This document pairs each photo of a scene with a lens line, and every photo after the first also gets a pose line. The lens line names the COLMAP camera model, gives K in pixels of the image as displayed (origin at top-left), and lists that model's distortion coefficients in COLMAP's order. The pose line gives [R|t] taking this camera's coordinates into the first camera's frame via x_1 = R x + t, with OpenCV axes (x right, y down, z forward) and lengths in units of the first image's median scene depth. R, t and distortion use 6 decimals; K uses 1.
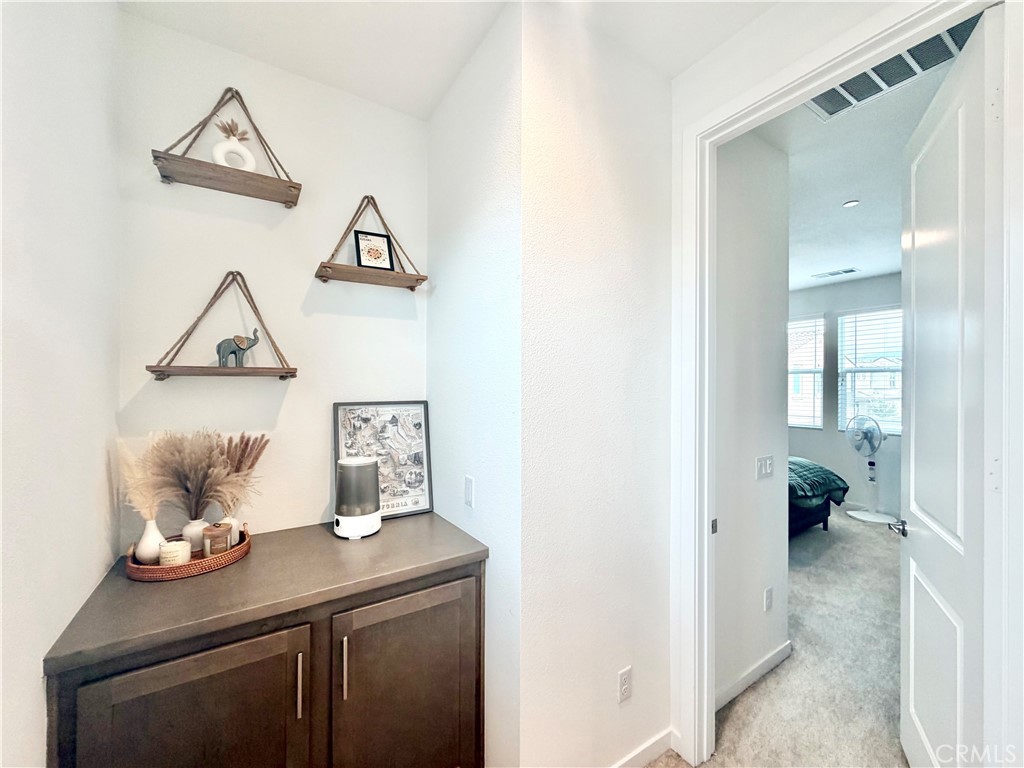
lens RADIAL K [[407.9, 0, 512.1], [0, 407.9, 380.7], [0, 0, 1]] dist [-0.001305, -0.000162]
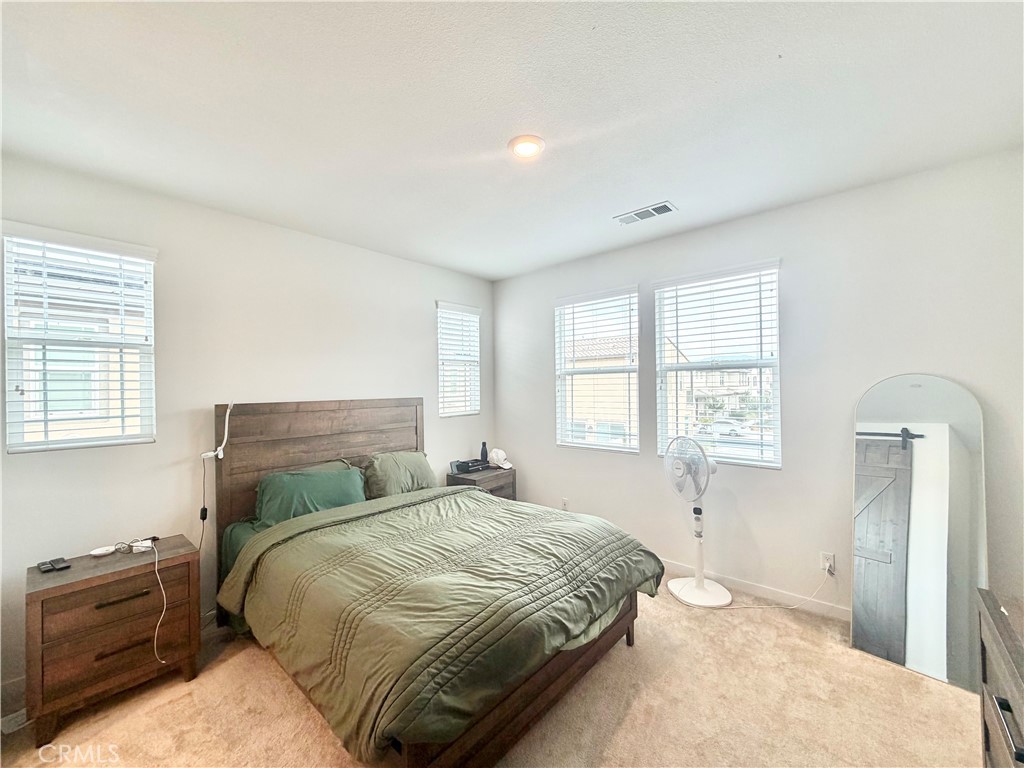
lens RADIAL K [[407.9, 0, 513.8], [0, 407.9, 386.9], [0, 0, 1]] dist [-0.001305, -0.000162]
pose [[0.959185, -0.012615, 0.282496, 0.396038], [0.013616, 0.999906, -0.001581, 0.005343], [-0.282450, 0.005363, 0.959267, 0.432105]]
